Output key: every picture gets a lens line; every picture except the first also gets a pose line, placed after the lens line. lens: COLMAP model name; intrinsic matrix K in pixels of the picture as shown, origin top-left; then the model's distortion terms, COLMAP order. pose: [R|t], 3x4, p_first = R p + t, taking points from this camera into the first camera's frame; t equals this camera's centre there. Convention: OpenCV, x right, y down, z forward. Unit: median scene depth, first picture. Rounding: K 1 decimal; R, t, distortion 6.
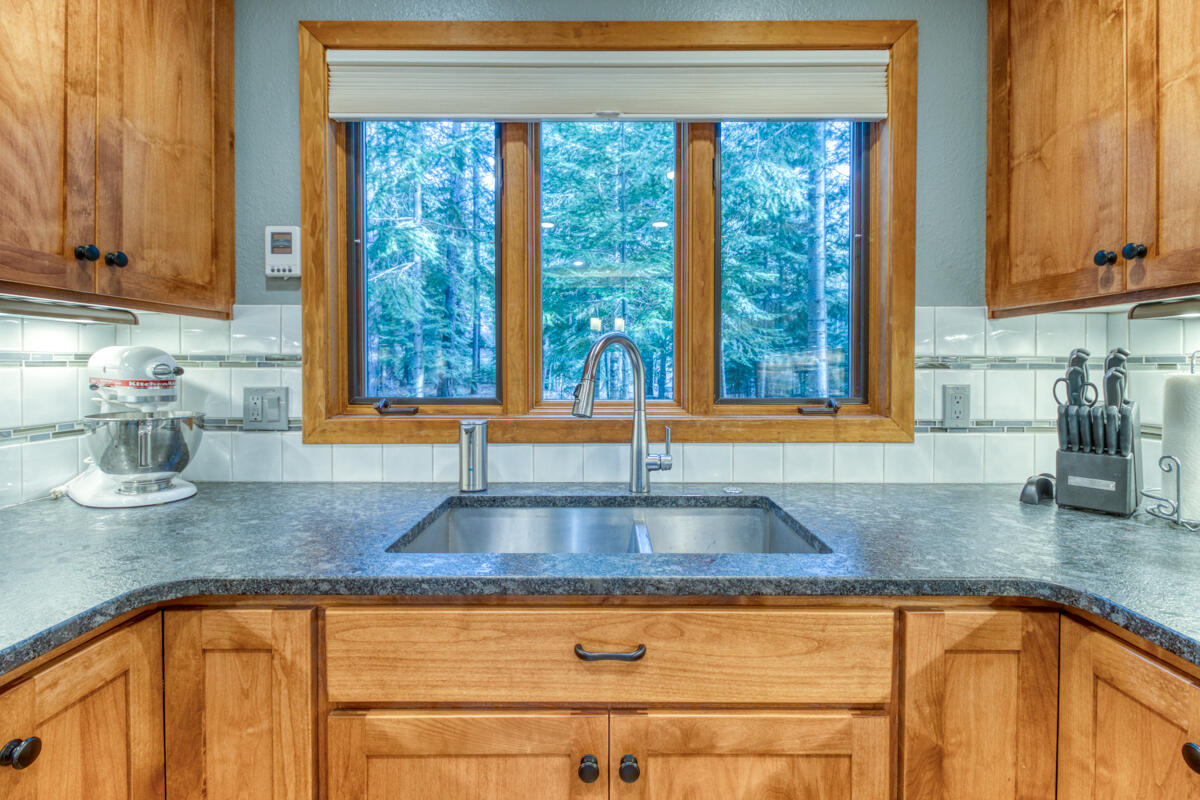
lens RADIAL K [[596.6, 0, 602.6], [0, 596.6, 371.0], [0, 0, 1]] dist [-0.000749, -0.008989]
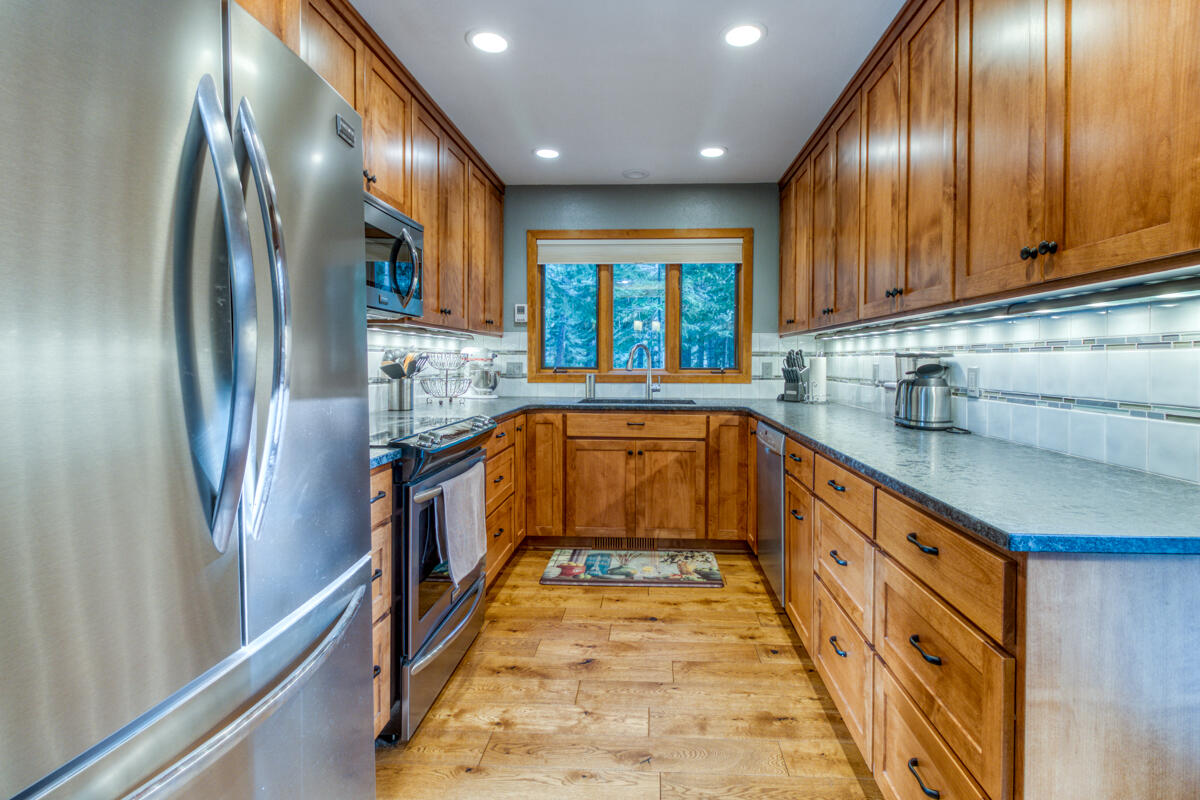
lens RADIAL K [[596.6, 0, 602.6], [0, 596.6, 371.0], [0, 0, 1]] dist [-0.000749, -0.008989]
pose [[0.997228, 0.005497, -0.074207, 0.049445], [-0.004716, 0.999932, 0.010697, 0.037438], [0.074261, -0.010317, 0.997185, -1.767901]]
